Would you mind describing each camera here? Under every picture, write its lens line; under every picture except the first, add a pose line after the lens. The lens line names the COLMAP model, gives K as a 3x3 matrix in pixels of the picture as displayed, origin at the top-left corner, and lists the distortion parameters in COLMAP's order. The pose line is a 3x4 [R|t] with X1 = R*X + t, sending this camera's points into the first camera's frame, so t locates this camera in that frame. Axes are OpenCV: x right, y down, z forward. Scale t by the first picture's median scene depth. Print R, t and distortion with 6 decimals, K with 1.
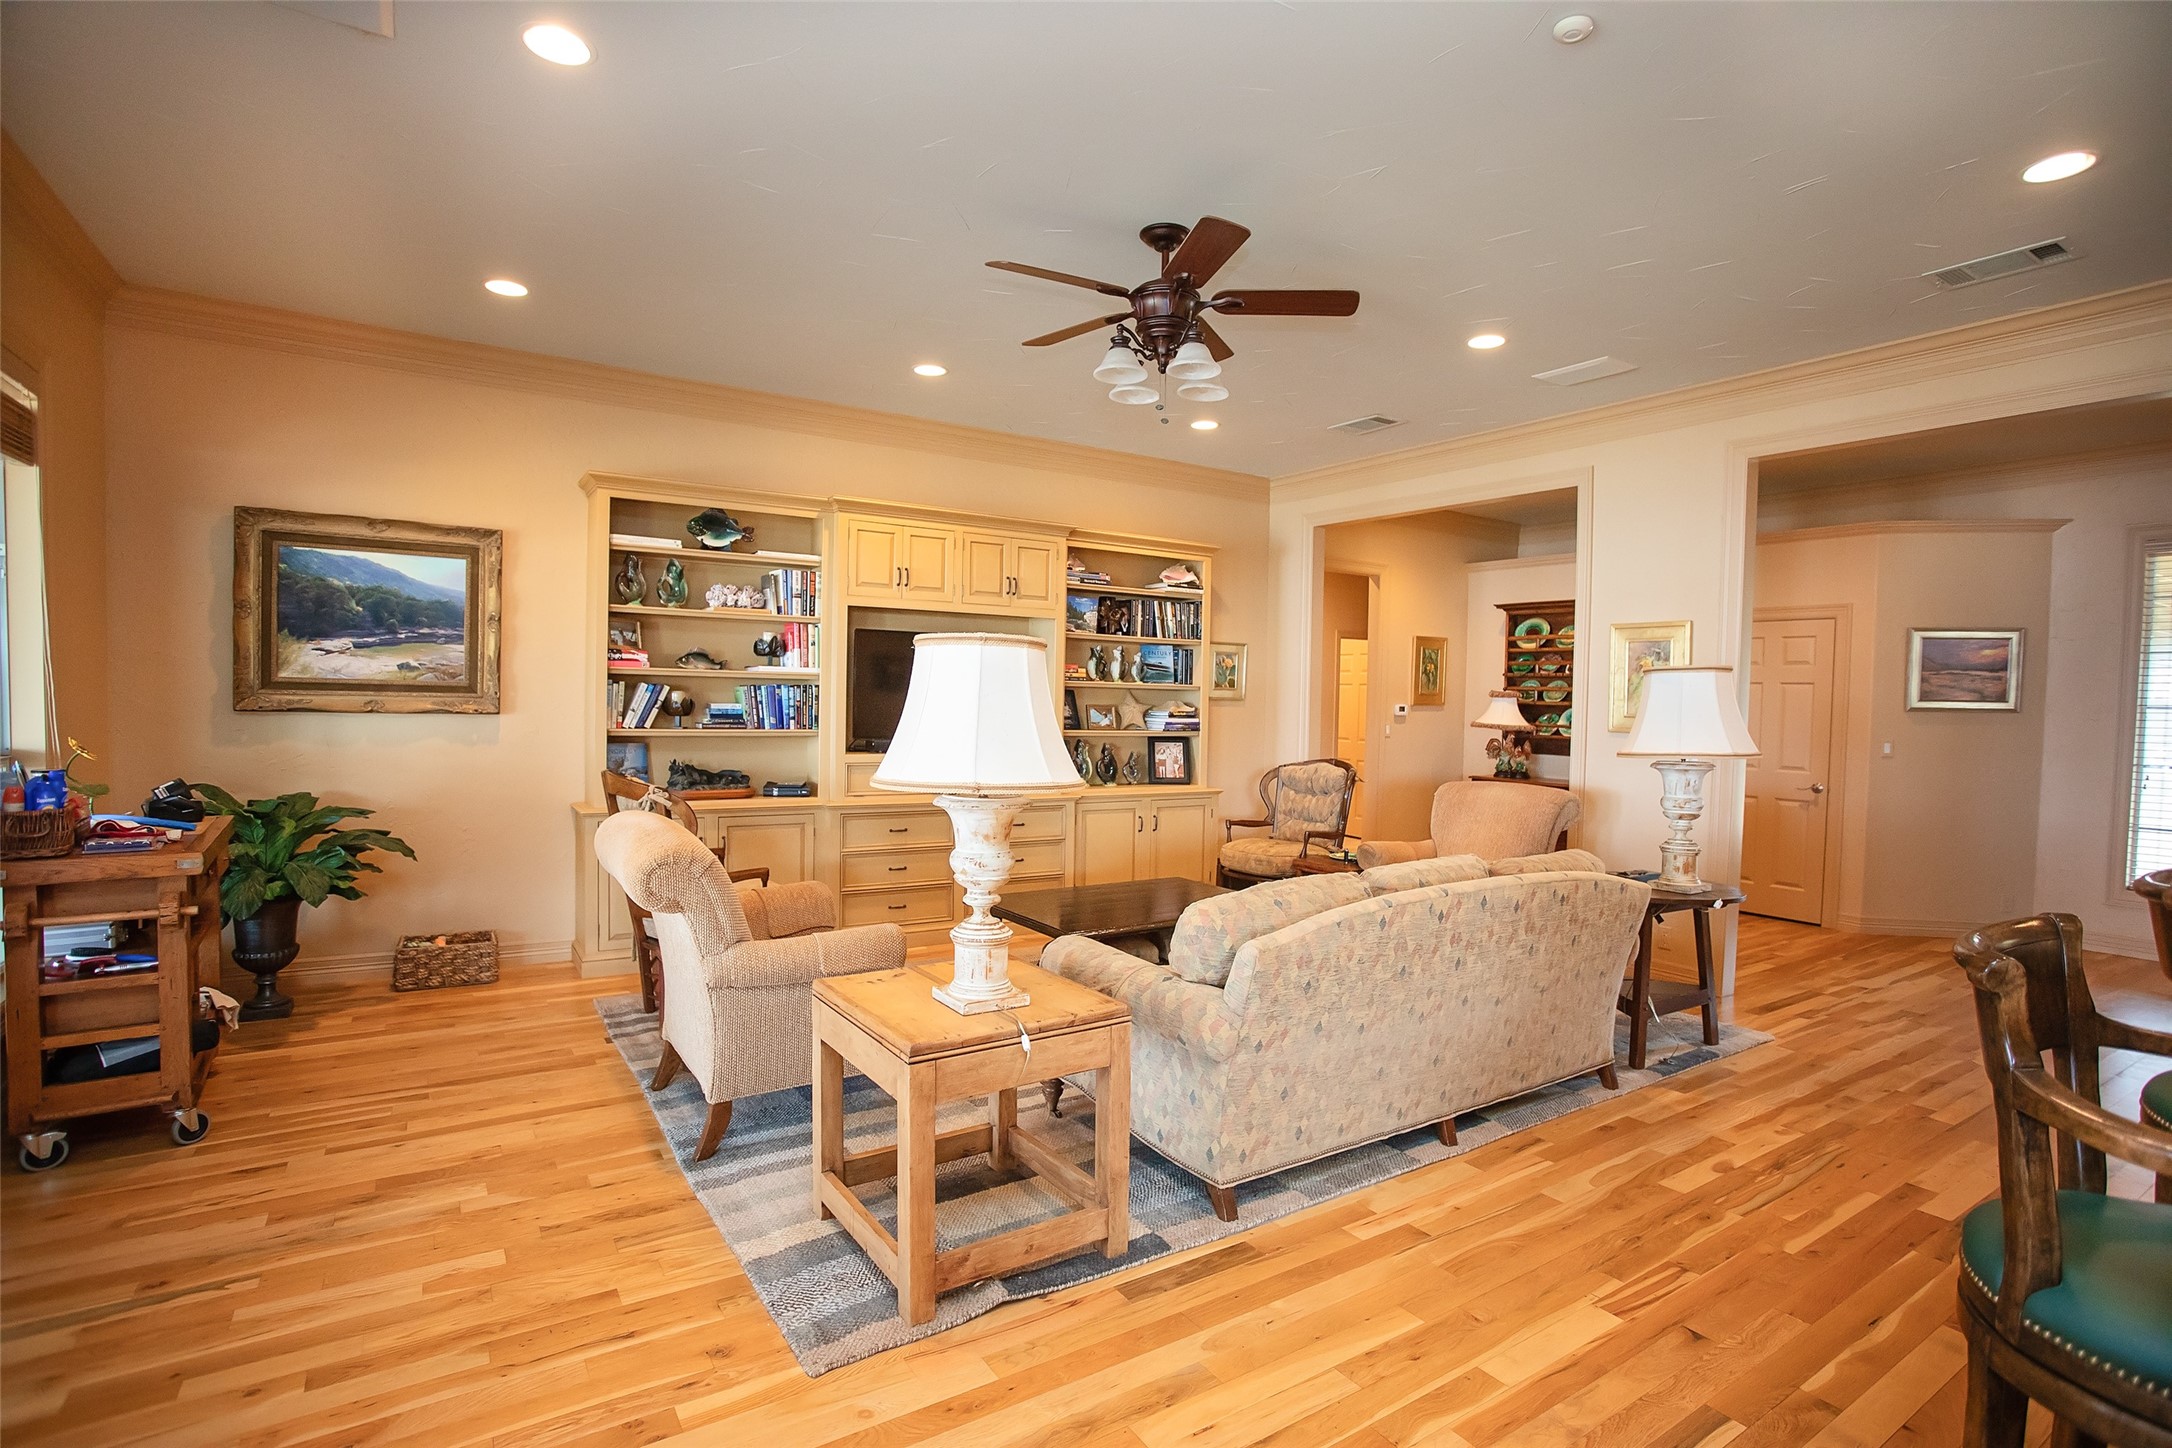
lens RADIAL K [[1063.5, 0, 1096.6], [0, 1063.5, 732.6], [0, 0, 1]] dist [-0.060152, 0.029116]
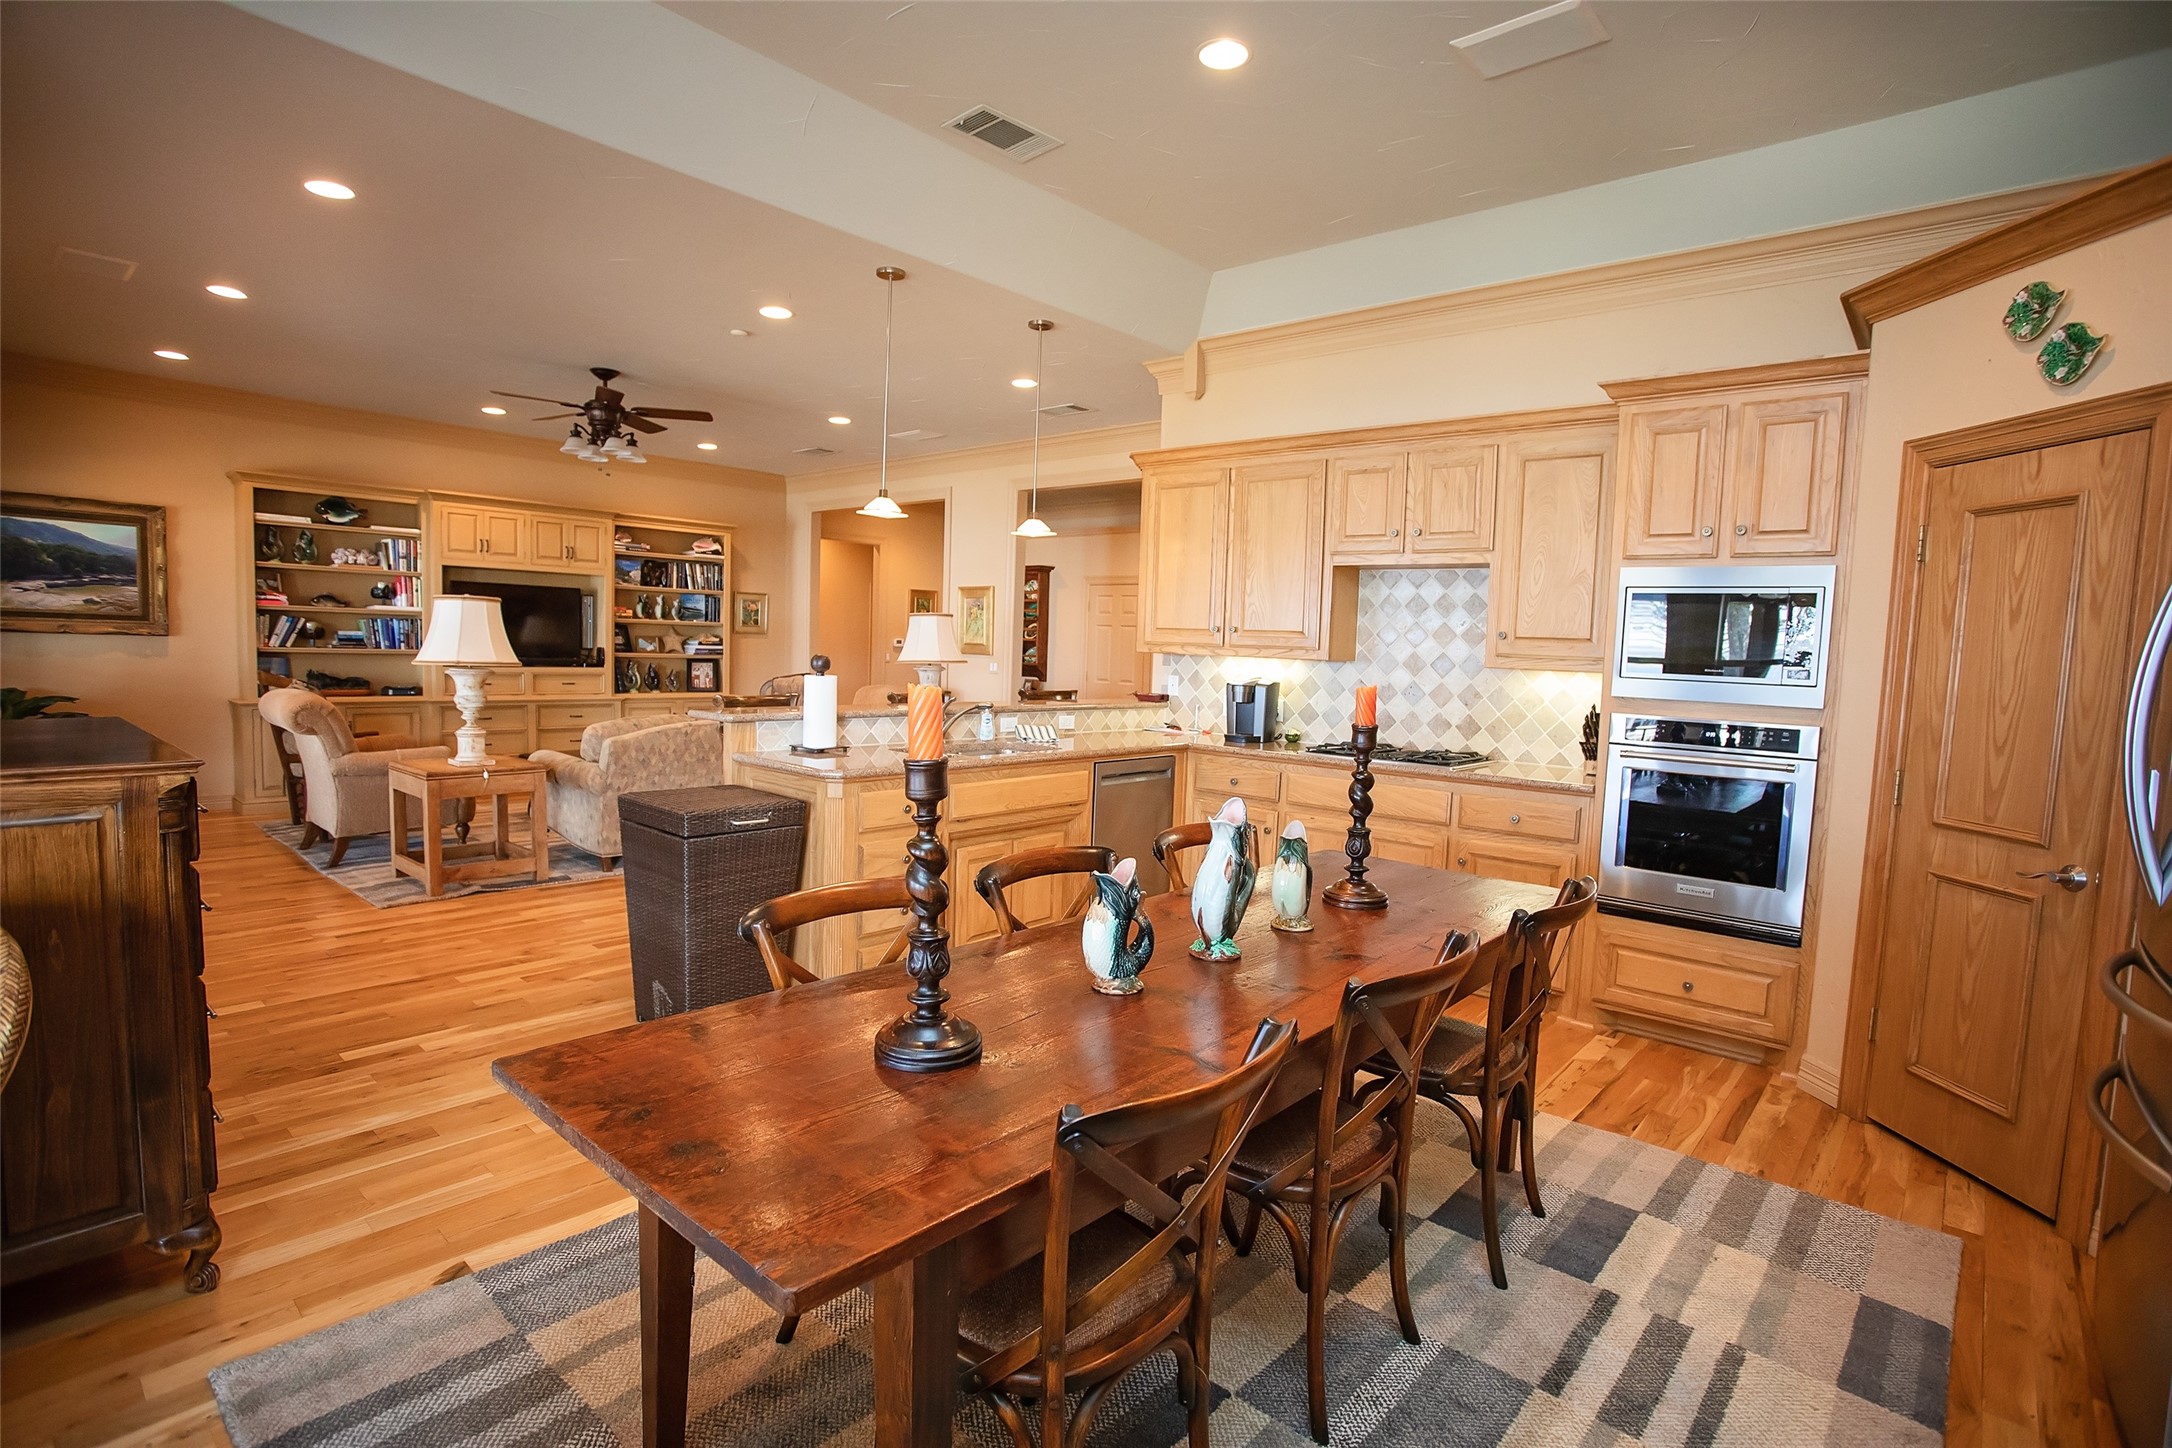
lens RADIAL K [[1063.5, 0, 1096.6], [0, 1063.5, 732.6], [0, 0, 1]] dist [-0.060152, 0.029116]
pose [[0.965013, -0.010737, 0.261983, 0.270634], [-0.003604, 0.998524, 0.054199, 0.031740], [-0.262178, -0.053247, 0.963549, -0.668171]]
